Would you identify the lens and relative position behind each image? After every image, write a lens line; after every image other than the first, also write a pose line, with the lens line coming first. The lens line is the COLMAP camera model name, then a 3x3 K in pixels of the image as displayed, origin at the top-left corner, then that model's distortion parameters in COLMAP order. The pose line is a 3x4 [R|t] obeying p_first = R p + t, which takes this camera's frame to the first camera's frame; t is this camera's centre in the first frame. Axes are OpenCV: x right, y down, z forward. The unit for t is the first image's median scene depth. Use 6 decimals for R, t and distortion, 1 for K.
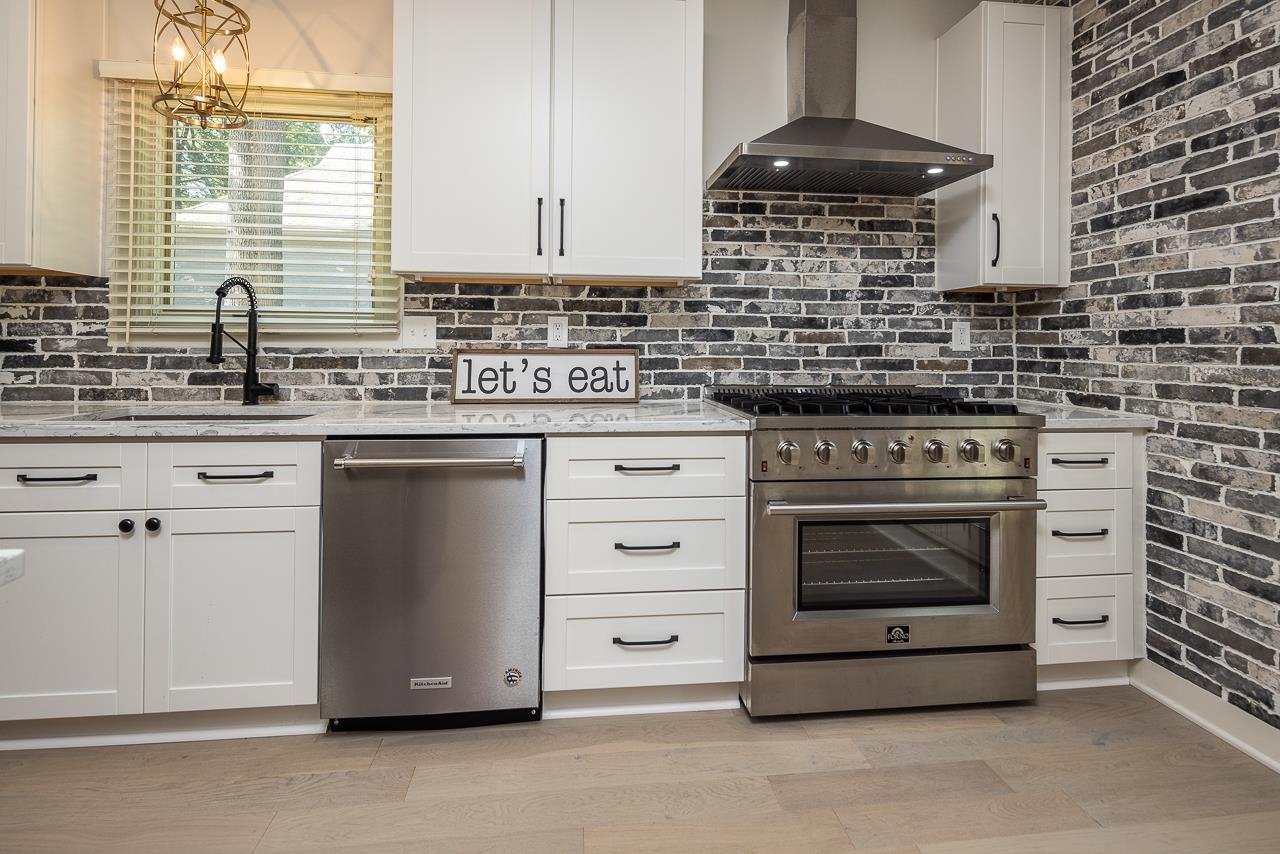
lens RADIAL K [[620.9, 0, 634.8], [0, 620.9, 341.3], [0, 0, 1]] dist [0.004024, -0.000506]
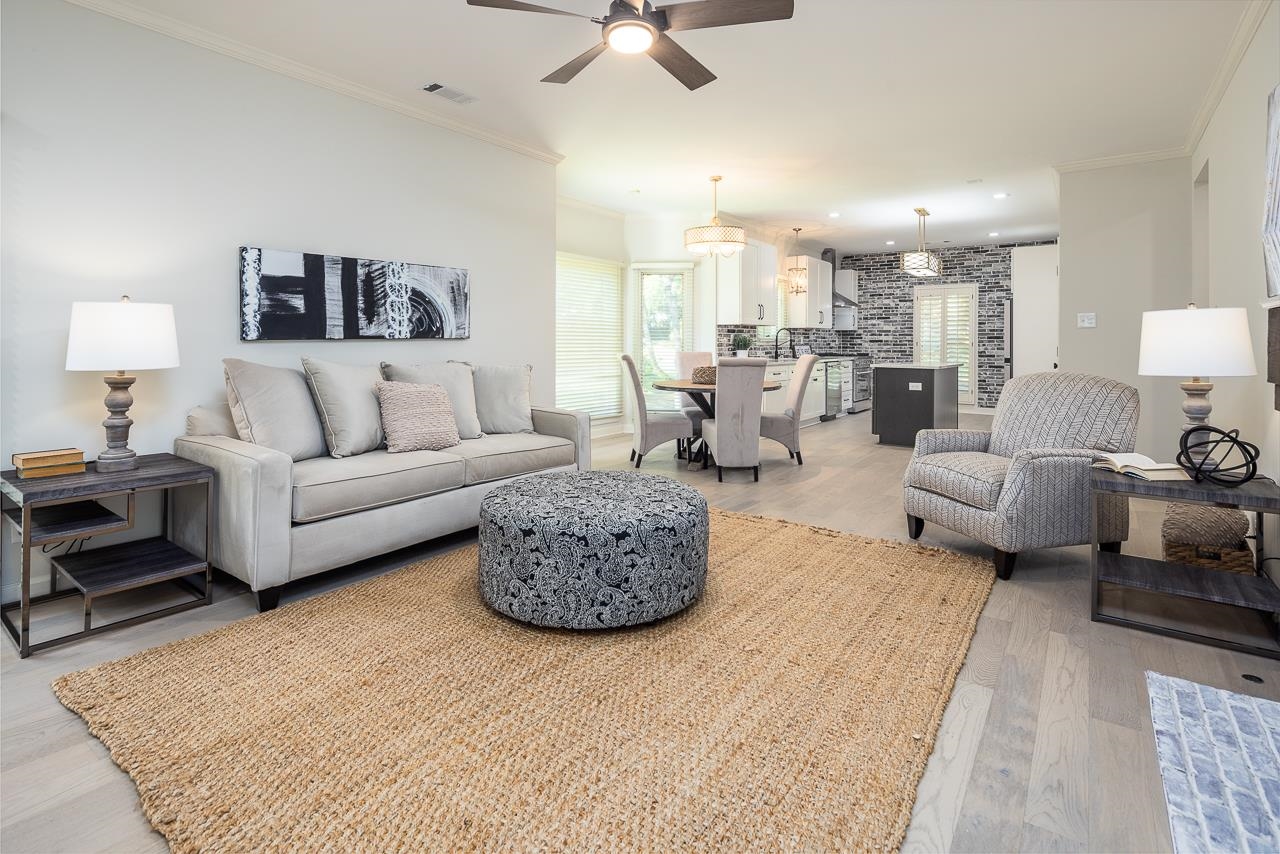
lens RADIAL K [[620.9, 0, 634.8], [0, 620.9, 341.3], [0, 0, 1]] dist [0.004024, -0.000506]
pose [[0.678881, -0.004991, 0.734232, -4.484794], [-0.002858, 0.999951, 0.009441, -0.051215], [-0.734243, -0.008508, 0.678833, -1.103120]]
